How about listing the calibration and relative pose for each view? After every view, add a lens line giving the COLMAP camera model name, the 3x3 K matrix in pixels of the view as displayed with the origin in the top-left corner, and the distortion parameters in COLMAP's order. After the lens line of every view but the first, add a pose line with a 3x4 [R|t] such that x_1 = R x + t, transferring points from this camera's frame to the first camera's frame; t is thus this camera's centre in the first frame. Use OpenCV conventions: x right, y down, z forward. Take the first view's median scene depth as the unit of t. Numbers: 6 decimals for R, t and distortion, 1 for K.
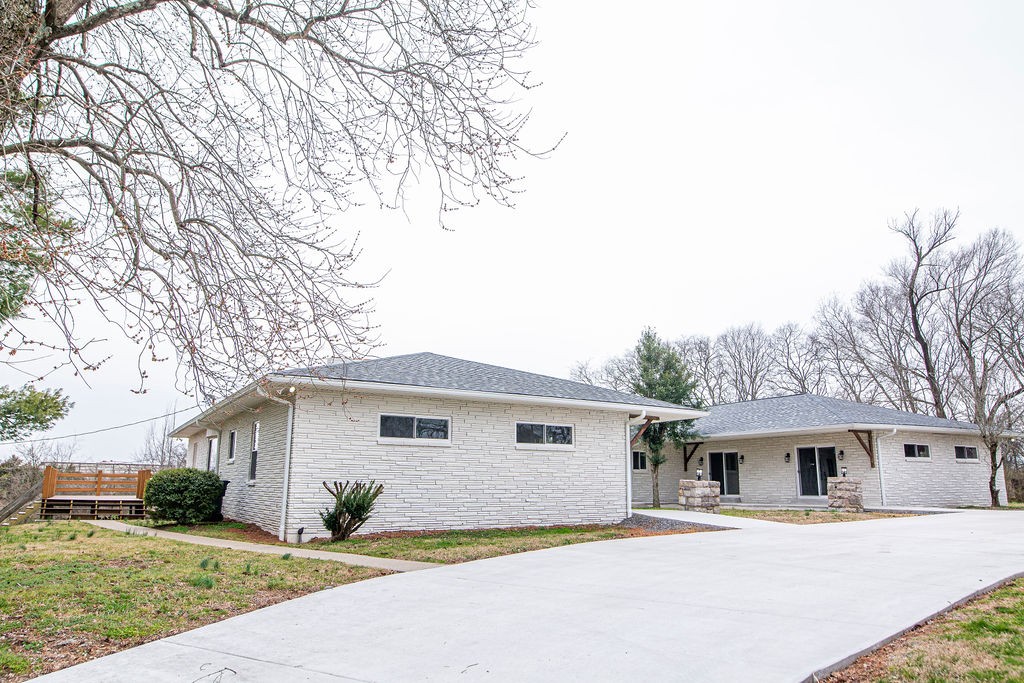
lens RADIAL K [[711.4, 0, 497.8], [0, 711.4, 343.6], [0, 0, 1]] dist [-0.051507, 0.037227]
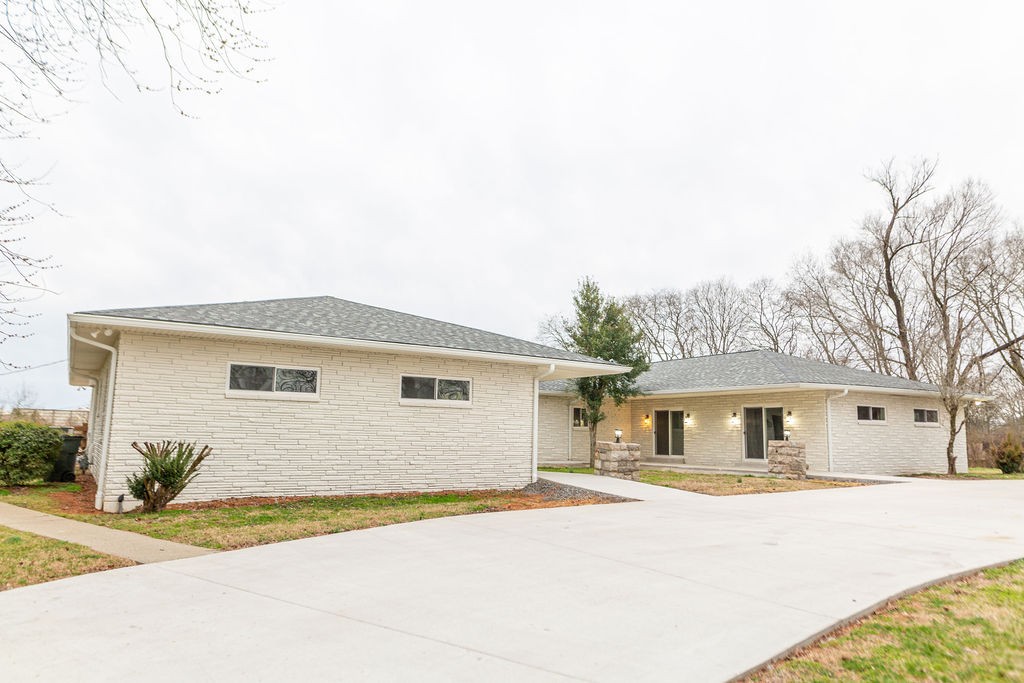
lens RADIAL K [[701.9, 0, 496.5], [0, 701.9, 338.4], [0, 0, 1]] dist [-0.006367, -0.003682]
pose [[0.999793, 0.016069, 0.012516, 0.086680], [-0.016776, 0.998139, 0.058631, 0.007797], [-0.011550, -0.058829, 0.998201, 0.084523]]
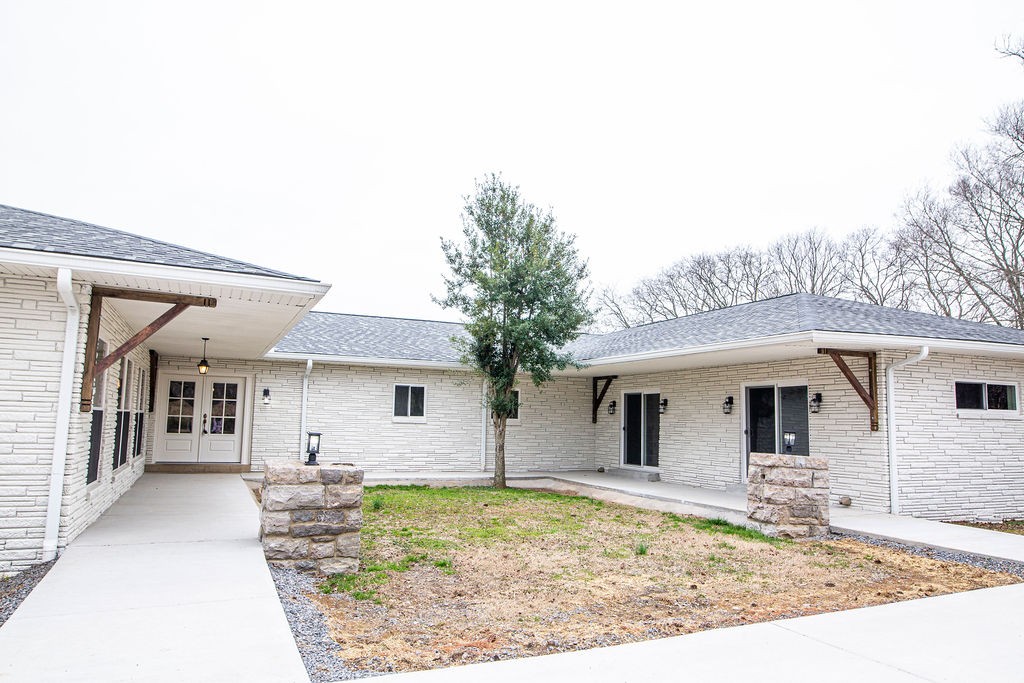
lens RADIAL K [[711.4, 0, 497.8], [0, 711.4, 343.6], [0, 0, 1]] dist [-0.051507, 0.037227]
pose [[0.990235, 0.003837, -0.139355, 0.326547], [0.008347, 0.996196, 0.086739, 0.071181], [0.139158, -0.087055, 0.986436, 0.475580]]
